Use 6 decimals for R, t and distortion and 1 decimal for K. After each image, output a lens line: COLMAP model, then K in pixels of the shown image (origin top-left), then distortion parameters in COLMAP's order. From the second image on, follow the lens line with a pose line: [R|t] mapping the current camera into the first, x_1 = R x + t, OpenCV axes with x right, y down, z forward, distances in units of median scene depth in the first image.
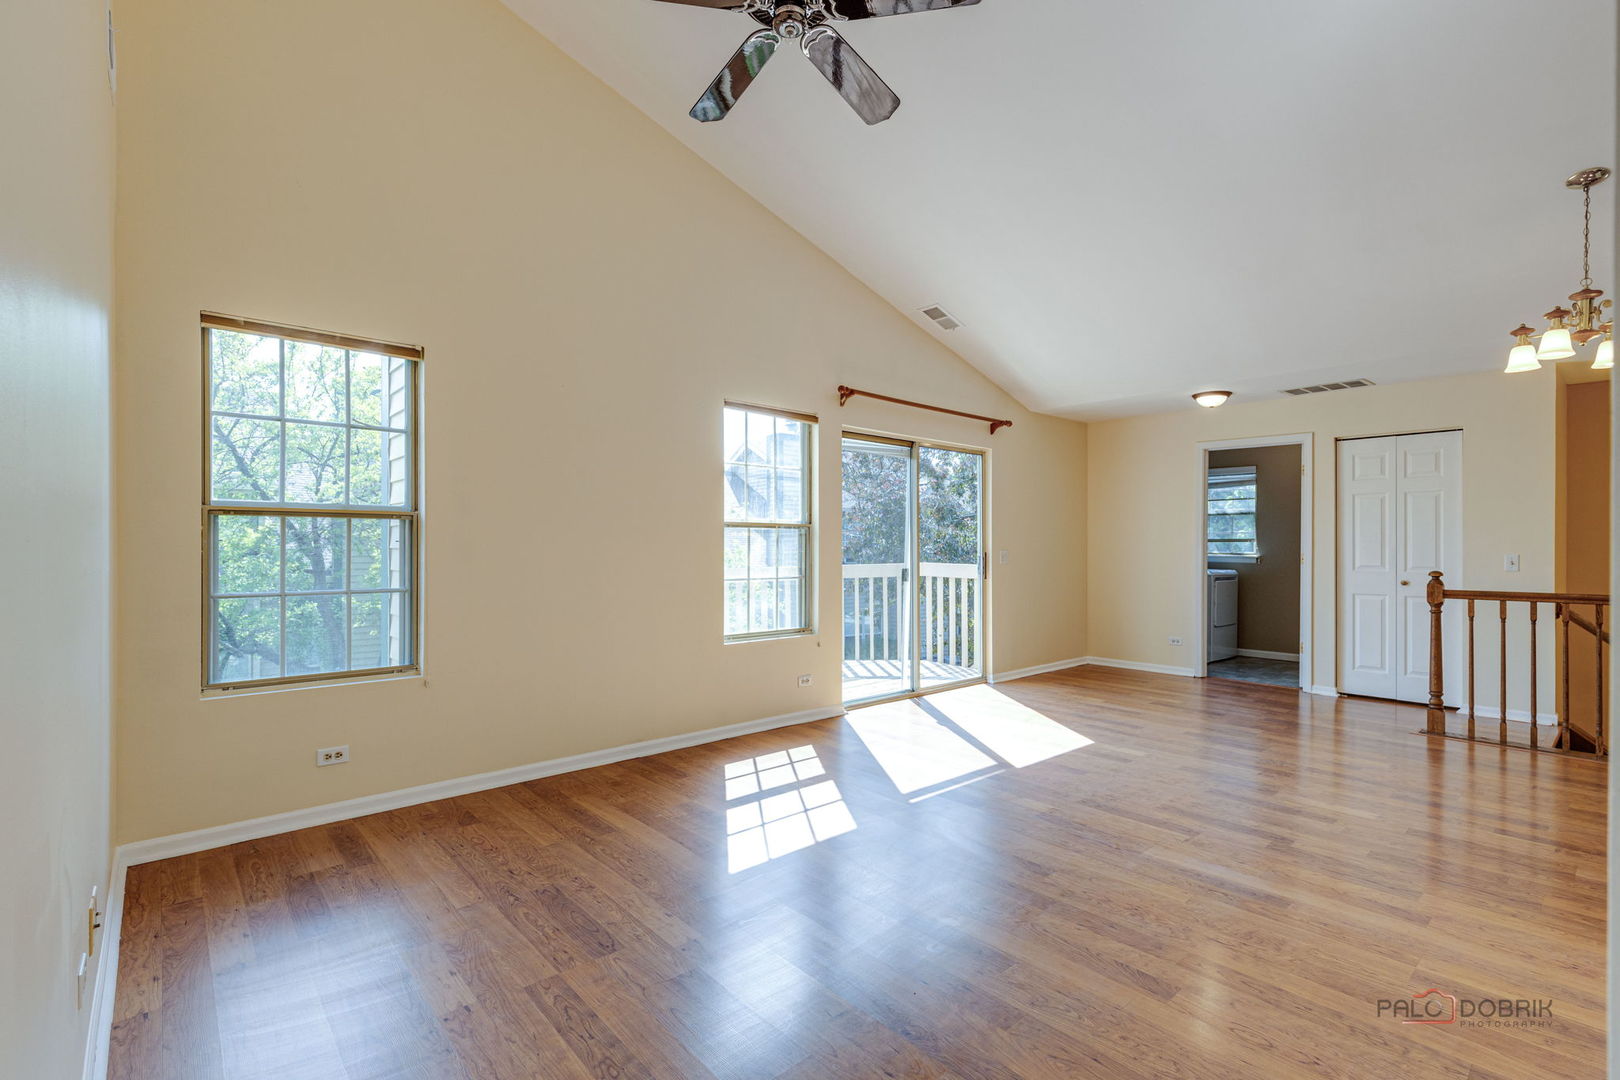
lens RADIAL K [[732.2, 0, 798.4], [0, 732.2, 552.5], [0, 0, 1]] dist [0.012129, -0.002445]
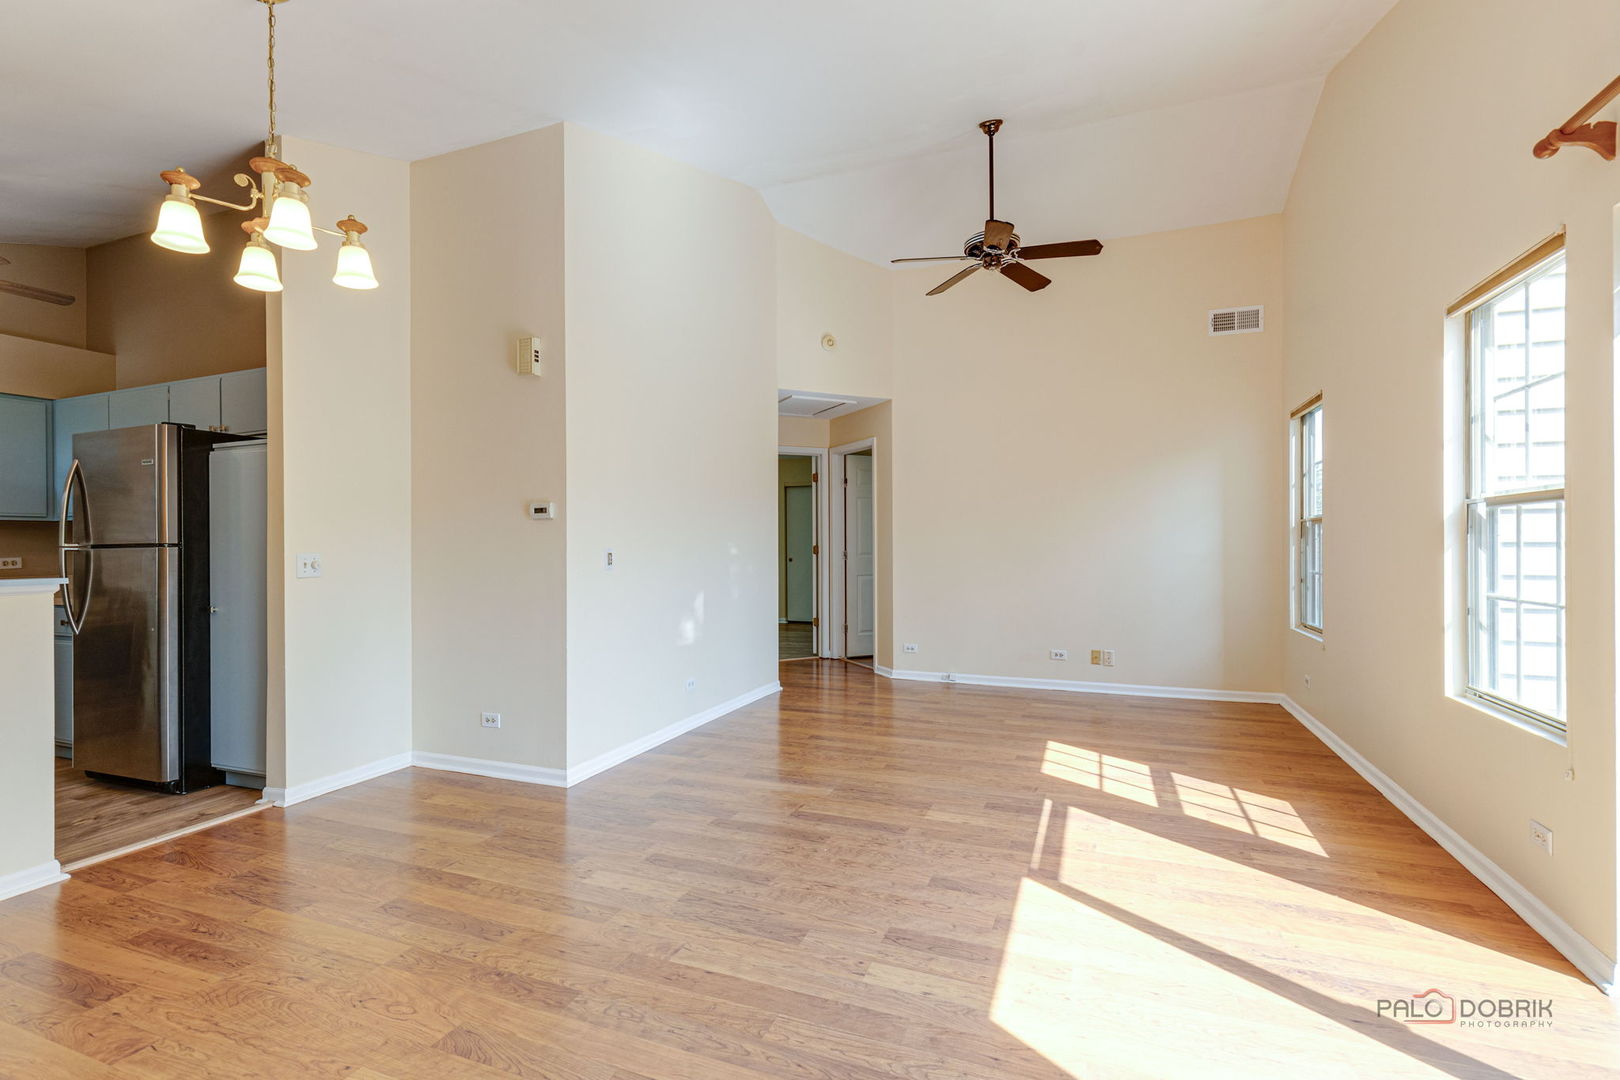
lens RADIAL K [[732.2, 0, 809.2], [0, 732.2, 543.9], [0, 0, 1]] dist [0.012129, -0.002445]
pose [[-0.887745, -0.001084, -0.460334, 0.885916], [-0.002748, 0.999992, 0.002946, -0.006868], [0.460327, 0.003880, -0.887741, 1.712738]]
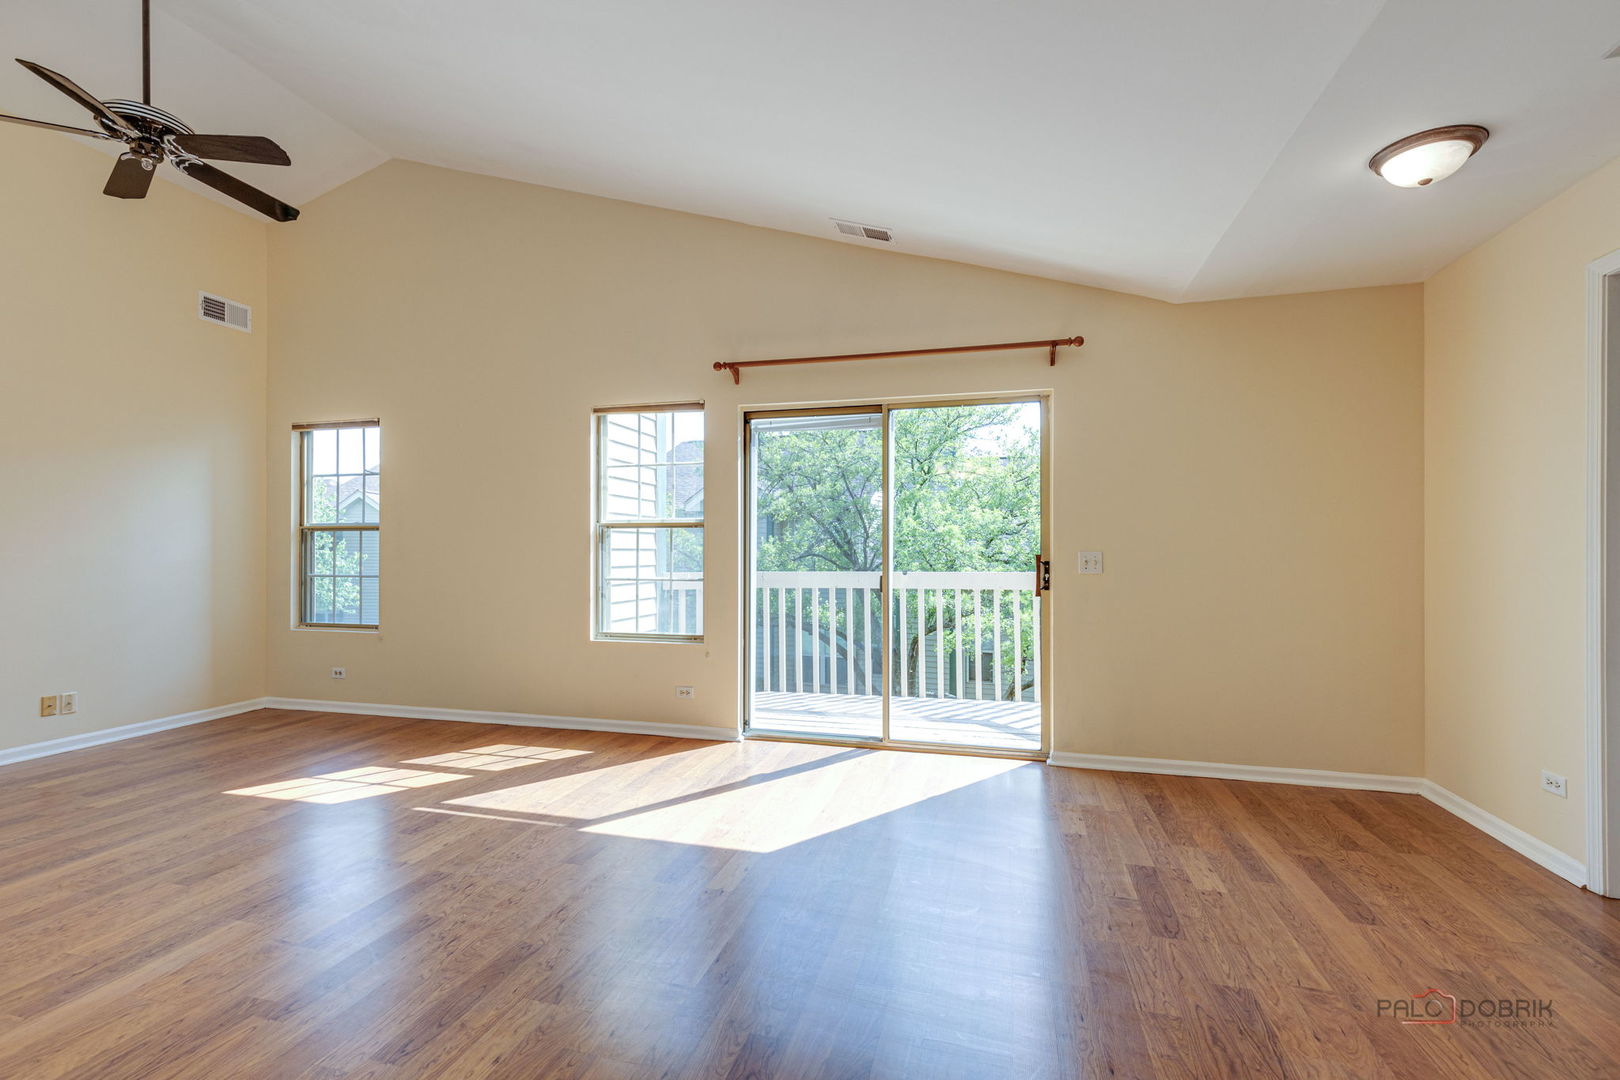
lens RADIAL K [[732.2, 0, 801.6], [0, 732.2, 546.2], [0, 0, 1]] dist [0.012129, -0.002445]
pose [[0.544056, -0.007591, -0.839015, 1.233227], [-0.003057, 0.999935, -0.011029, 0.002390], [0.839043, 0.008565, 0.543997, 0.888656]]
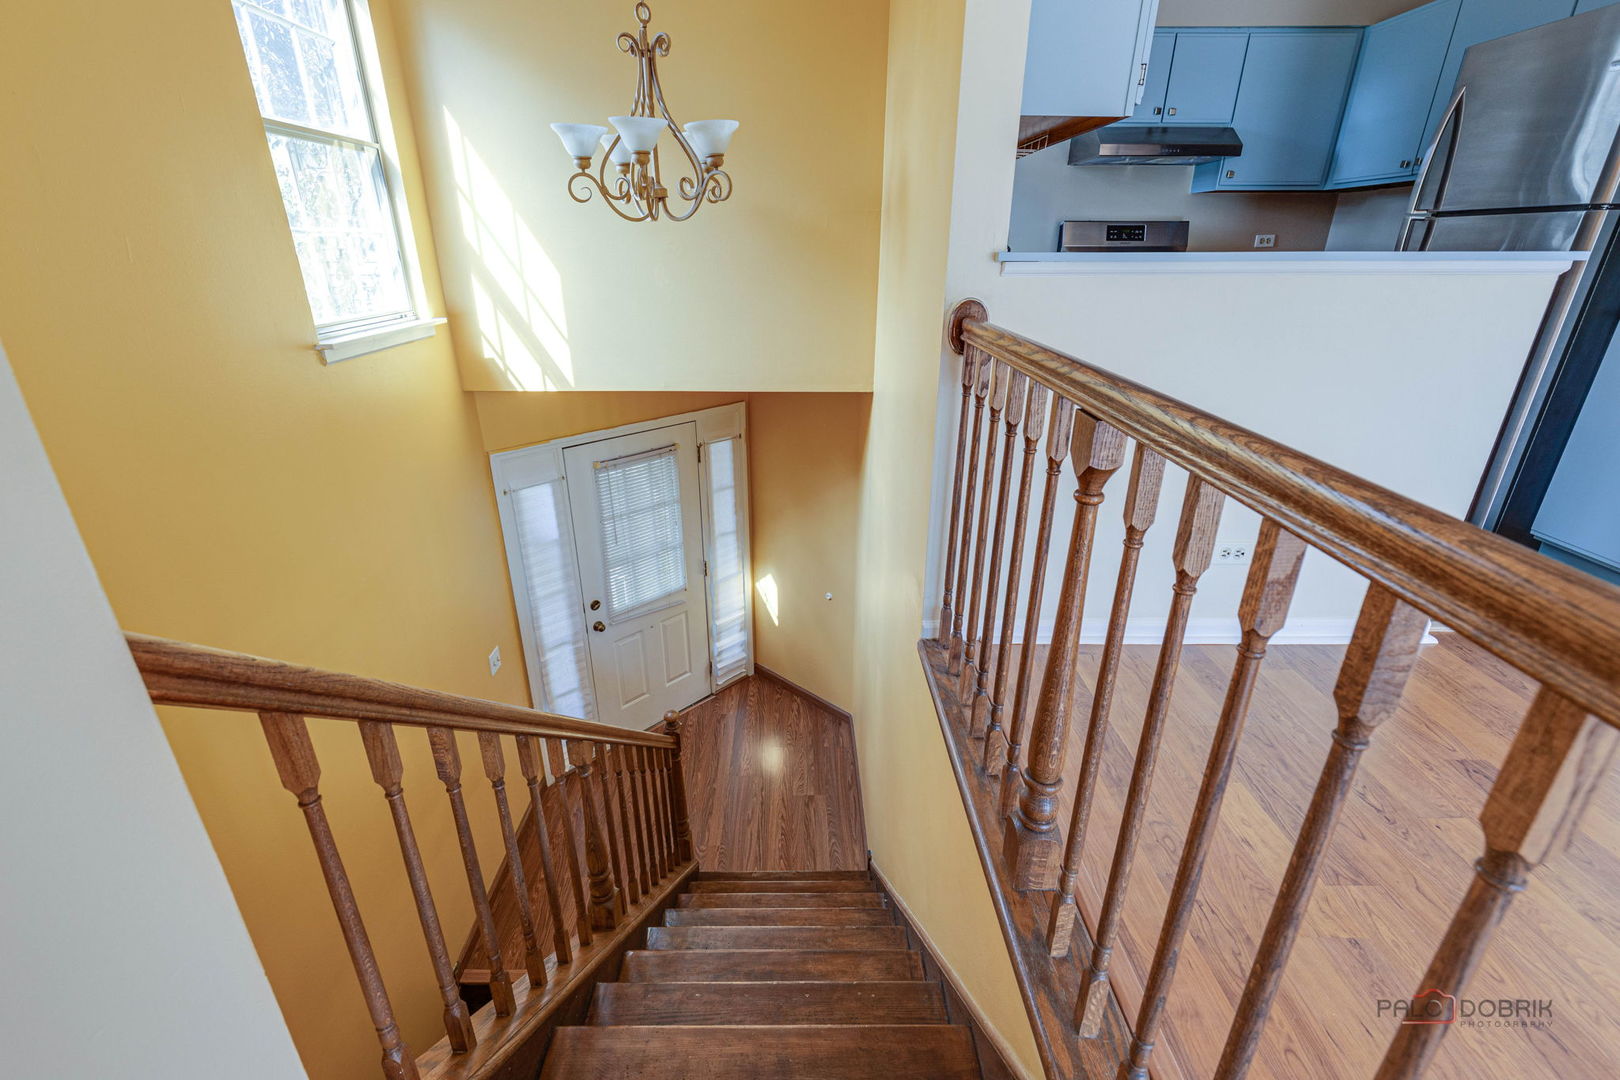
lens RADIAL K [[732.2, 0, 809.9], [0, 732.2, 542.6], [0, 0, 1]] dist [0.012129, -0.002445]
pose [[-0.766775, -0.255960, 0.588678, 1.275449], [-0.005319, 0.919564, 0.392903, 0.019846], [-0.641894, 0.298137, -0.706460, 1.441280]]
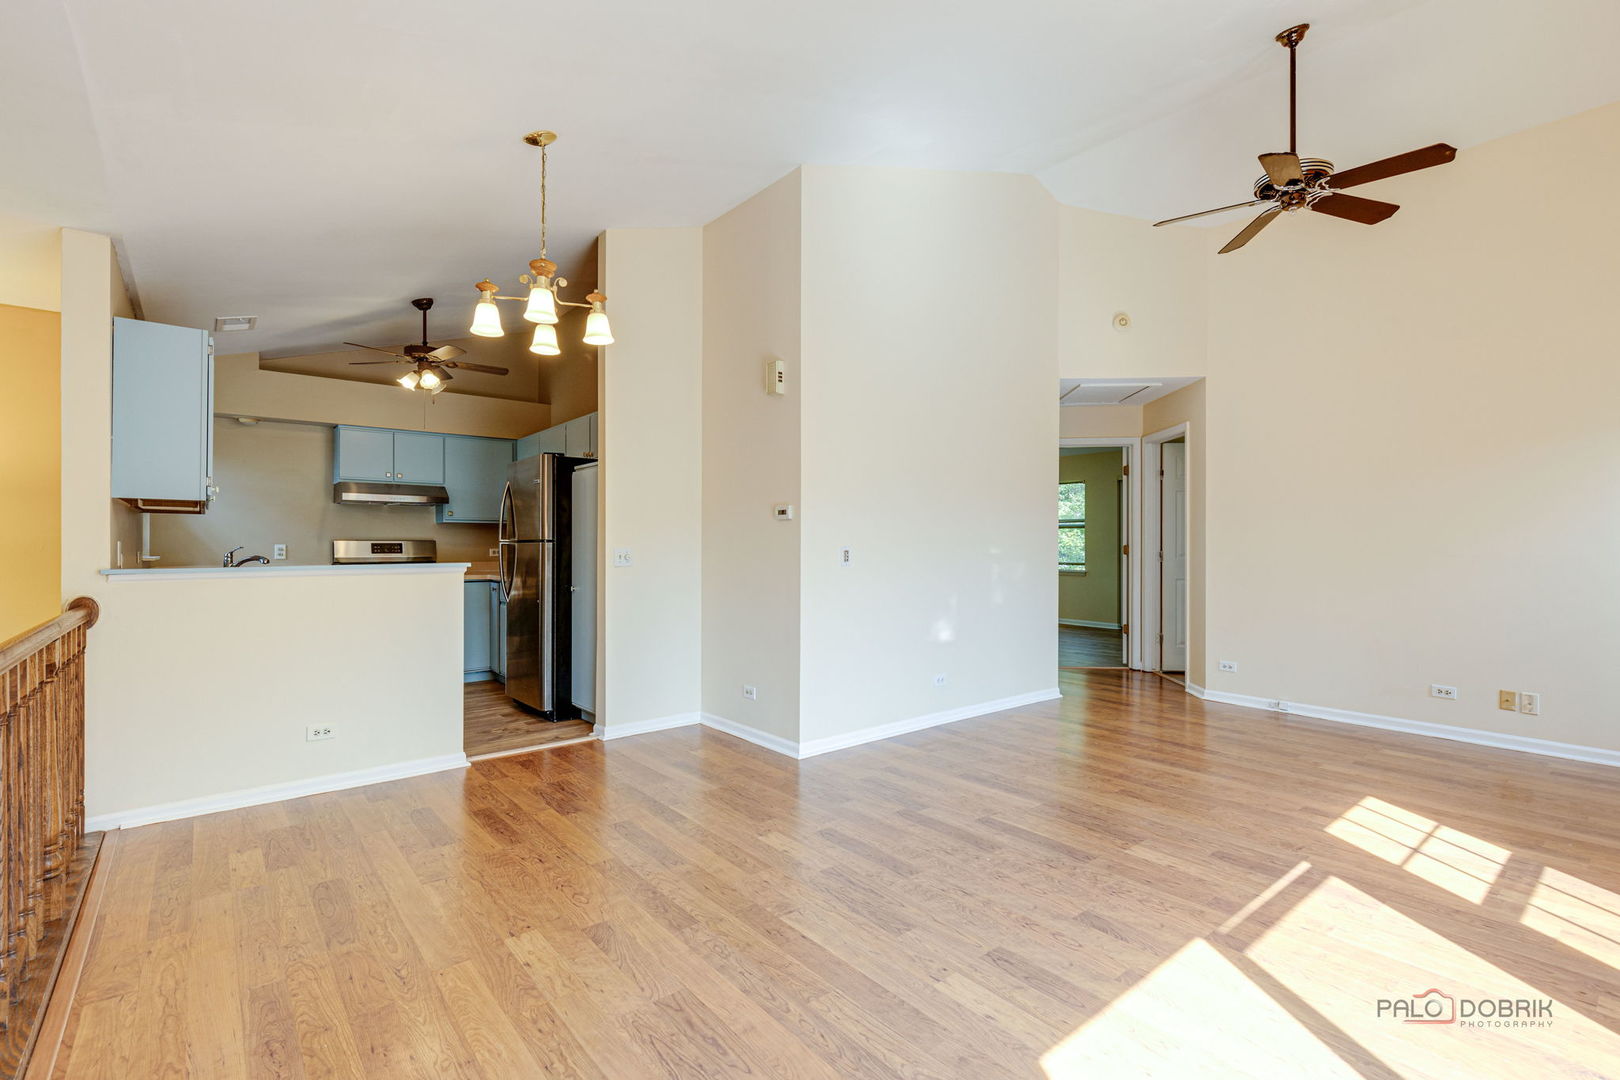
lens RADIAL K [[732.2, 0, 812.7], [0, 732.2, 540.1], [0, 0, 1]] dist [0.012129, -0.002445]
pose [[-0.999753, -0.007185, 0.021040, 0.668878], [-0.007118, 0.999969, 0.003247, -0.009369], [-0.021063, 0.003097, -0.999773, 1.792274]]
